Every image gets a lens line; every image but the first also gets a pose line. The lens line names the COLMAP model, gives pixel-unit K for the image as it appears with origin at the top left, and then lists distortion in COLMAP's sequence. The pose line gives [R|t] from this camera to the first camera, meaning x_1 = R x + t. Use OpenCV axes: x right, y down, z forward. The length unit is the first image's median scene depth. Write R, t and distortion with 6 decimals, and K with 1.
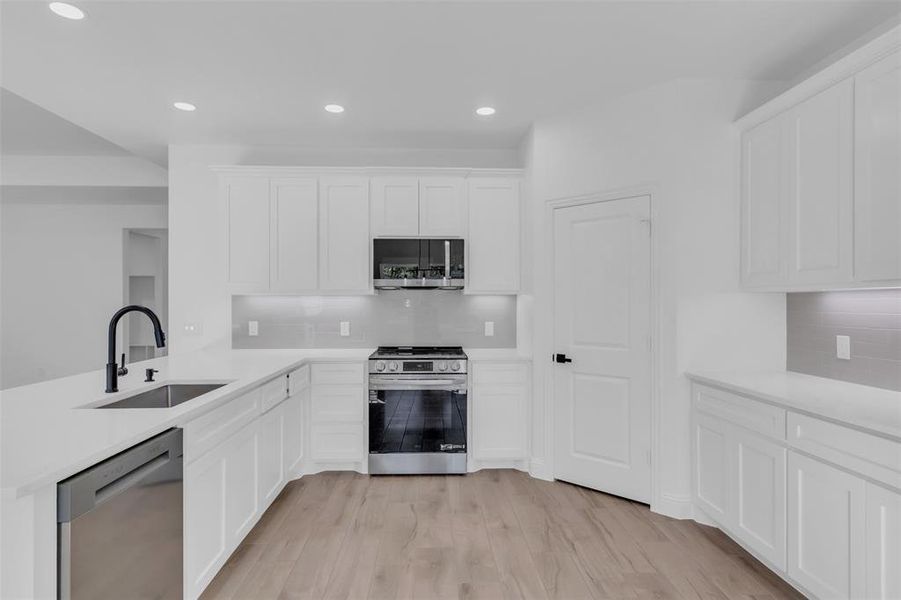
lens RADIAL K [[488.7, 0, 452.6], [0, 488.7, 302.8], [0, 0, 1]] dist [0.002303, 0.000684]
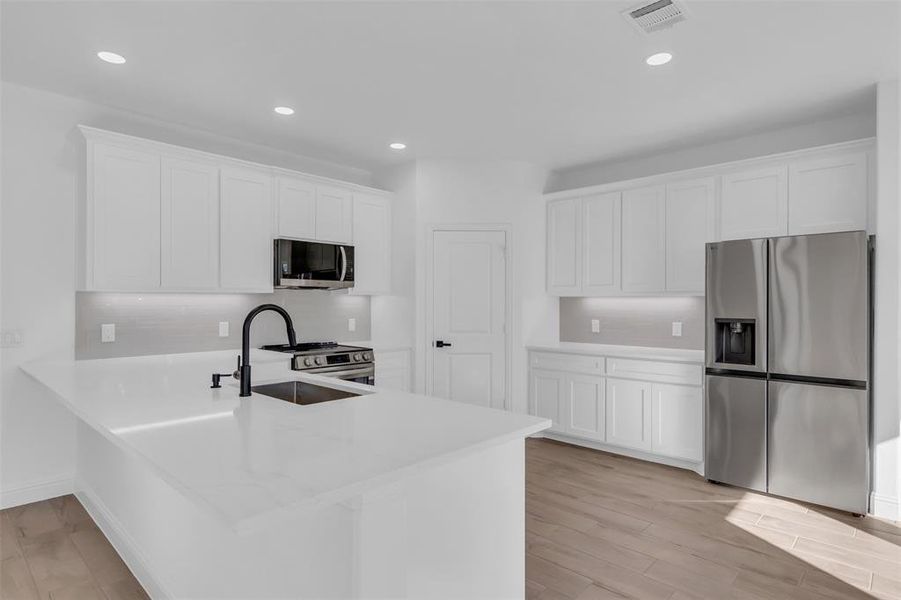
lens RADIAL K [[488.7, 0, 453.2], [0, 488.7, 302.7], [0, 0, 1]] dist [0.002303, 0.000684]
pose [[0.709704, 0.001823, 0.704498, -0.696507], [-0.002899, 0.999996, 0.000334, 0.001042], [-0.704494, -0.002279, 0.709706, 0.029266]]
